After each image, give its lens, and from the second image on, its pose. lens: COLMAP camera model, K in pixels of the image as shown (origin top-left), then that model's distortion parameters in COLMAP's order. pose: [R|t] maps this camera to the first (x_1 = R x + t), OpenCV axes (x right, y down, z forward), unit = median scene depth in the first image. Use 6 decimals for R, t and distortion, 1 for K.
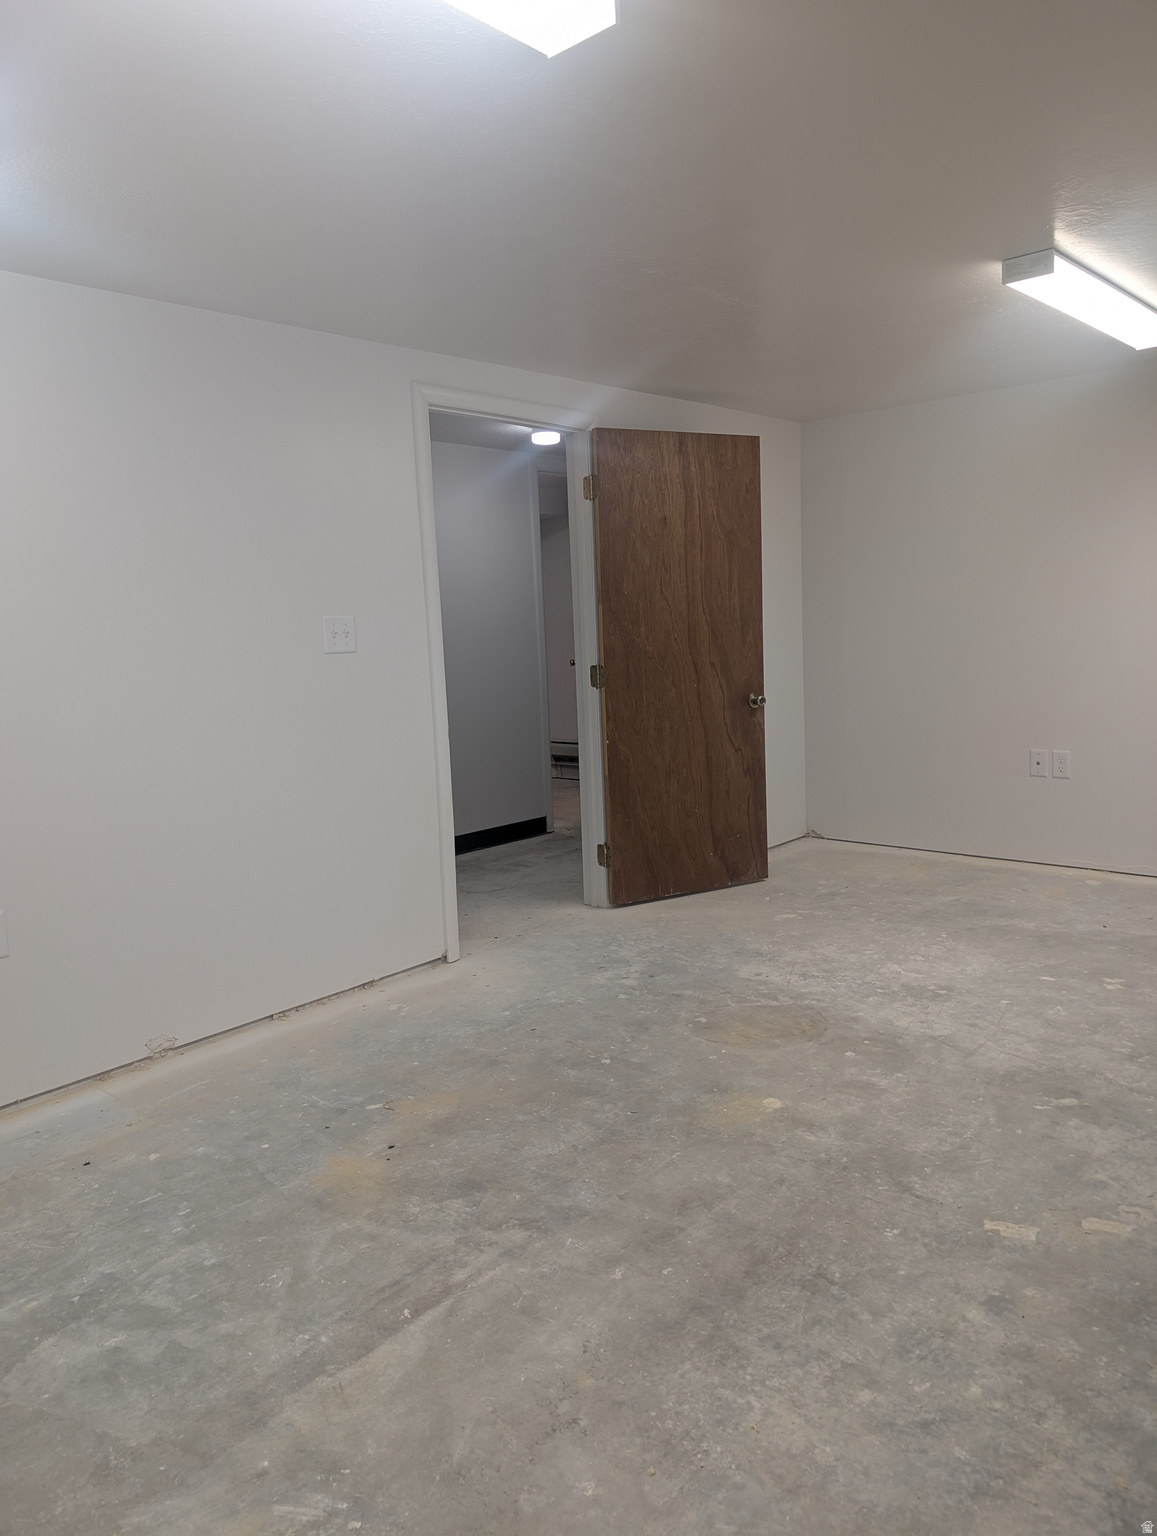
lens RADIAL K [[1105.0, 0, 574.8], [0, 1105.0, 765.0], [0, 0, 1]] dist [0.026484, -0.012557]
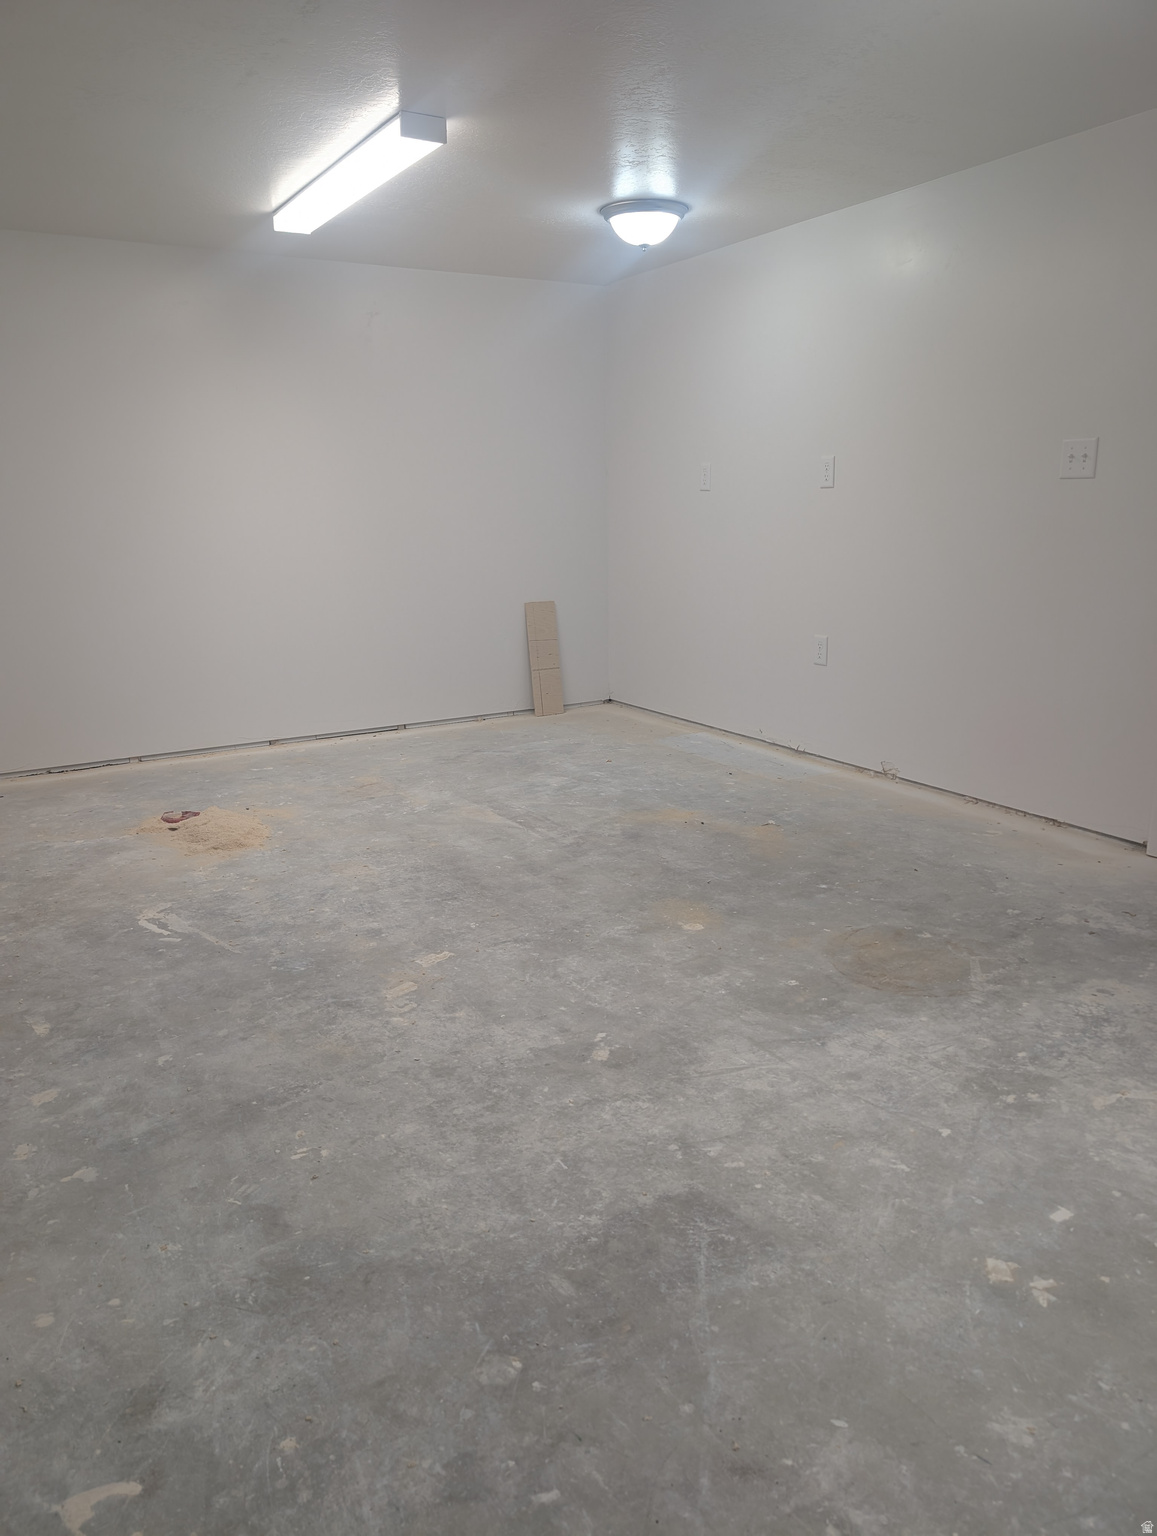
lens RADIAL K [[1105.0, 0, 576.3], [0, 1105.0, 771.9], [0, 0, 1]] dist [0.026484, -0.012557]
pose [[-0.312722, 0.272450, -0.909932, 1.080496], [-0.099830, 0.943246, 0.316735, -0.150825], [0.944584, 0.189889, -0.267775, 1.094073]]
